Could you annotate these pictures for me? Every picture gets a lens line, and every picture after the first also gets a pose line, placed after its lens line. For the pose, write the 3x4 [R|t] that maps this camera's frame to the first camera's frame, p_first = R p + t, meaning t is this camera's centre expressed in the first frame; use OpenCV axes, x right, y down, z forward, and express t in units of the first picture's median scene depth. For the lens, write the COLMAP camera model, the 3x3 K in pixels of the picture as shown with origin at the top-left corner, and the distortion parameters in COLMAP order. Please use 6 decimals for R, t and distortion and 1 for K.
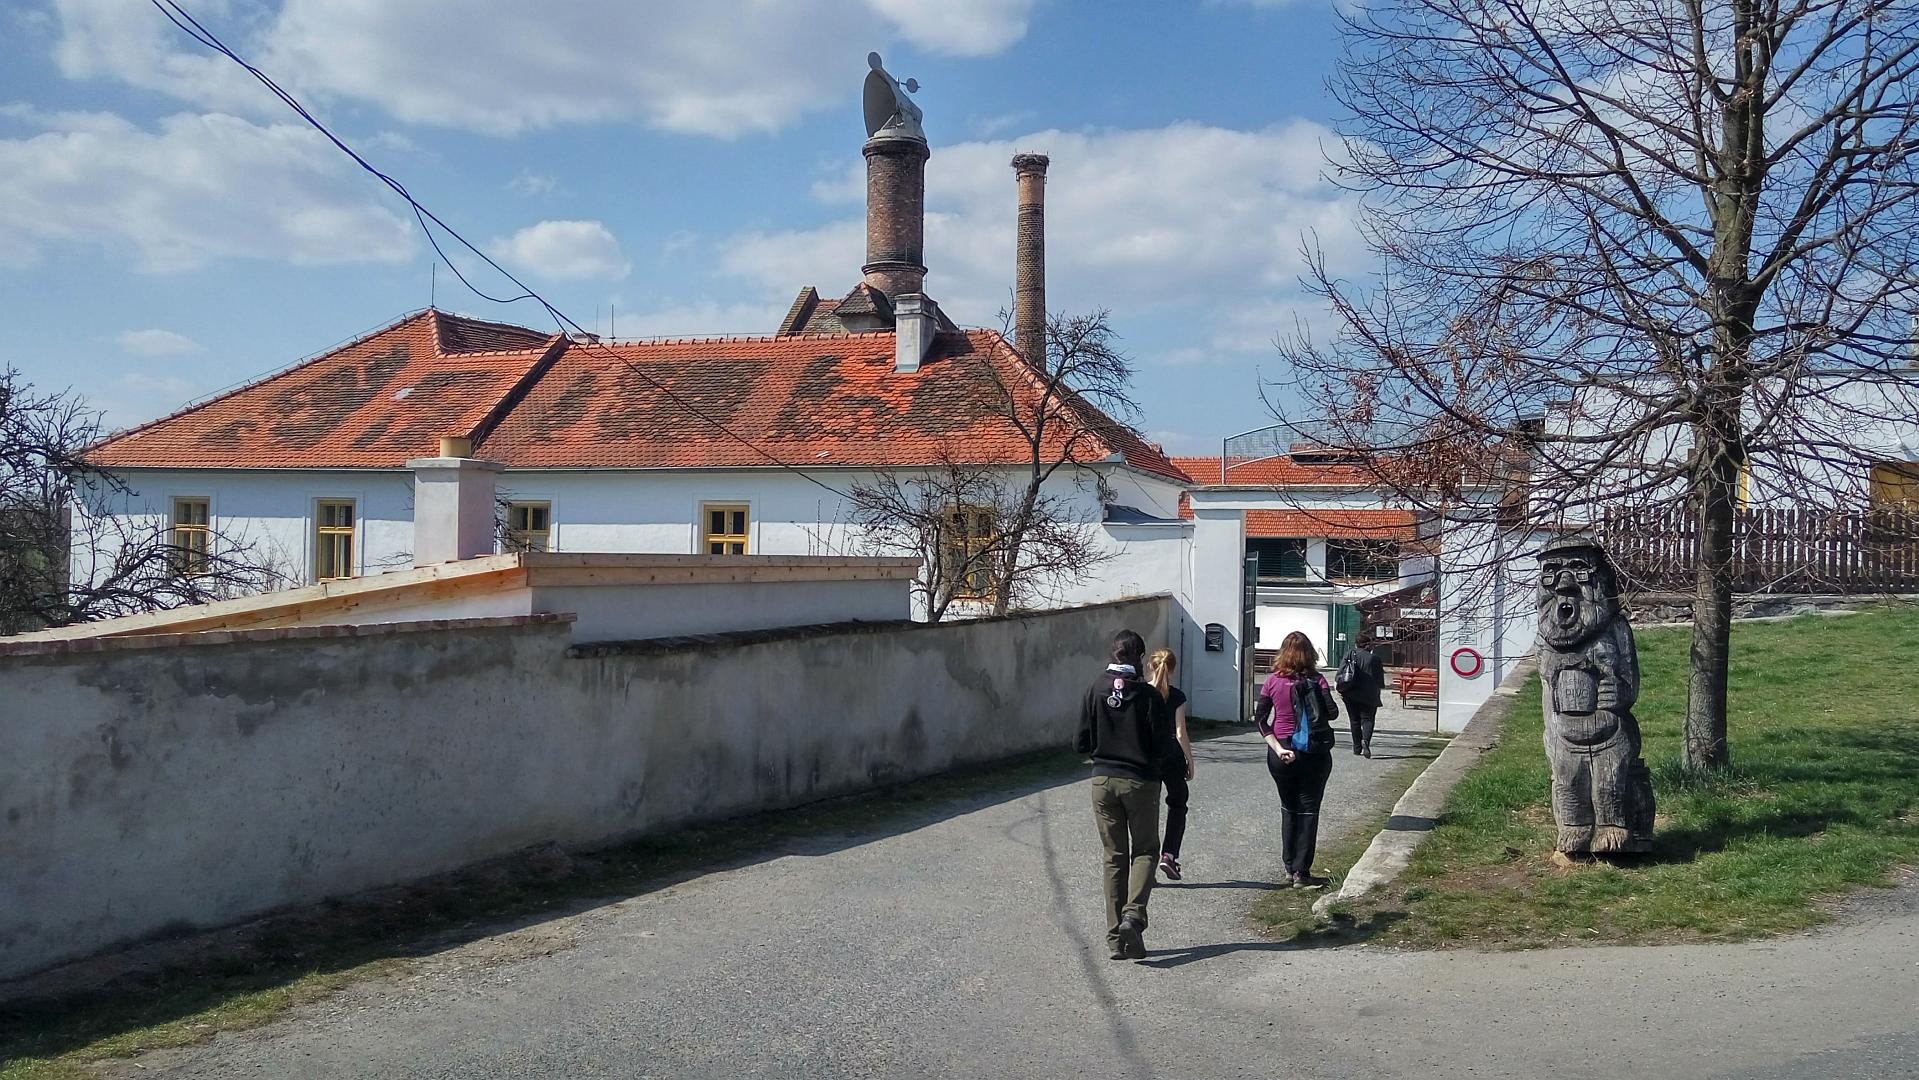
lens RADIAL K [[1498.6, 0, 956.0], [0, 1498.6, 533.2], [0, 0, 1]] dist [0.013000, -0.002756]
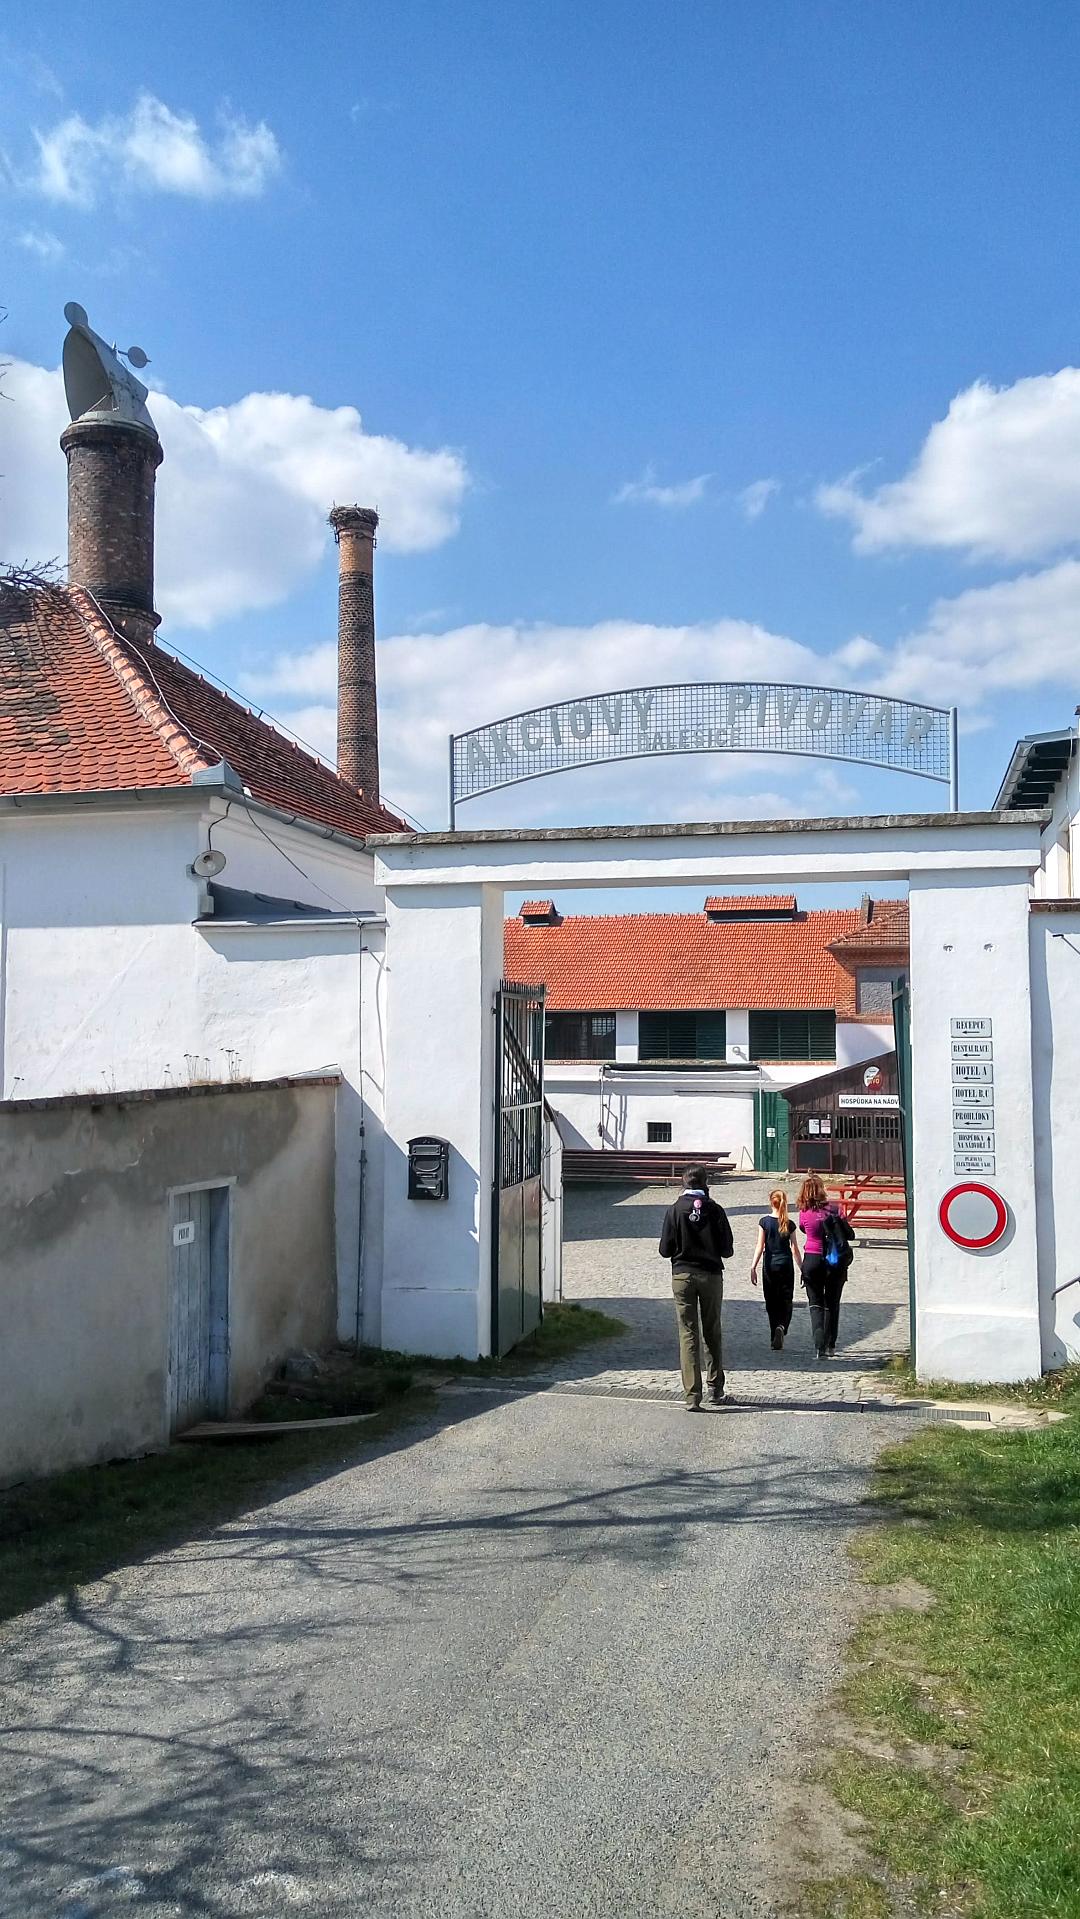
lens RADIAL K [[1498.6, 0, 592.6], [0, 1498.6, 941.8], [0, 0, 1]] dist [0.013000, -0.002756]
pose [[0.992252, -0.009652, 0.123864, 0.141836], [0.016698, 0.998293, -0.055973, 0.023580], [-0.123113, 0.057607, 0.990719, 0.464545]]
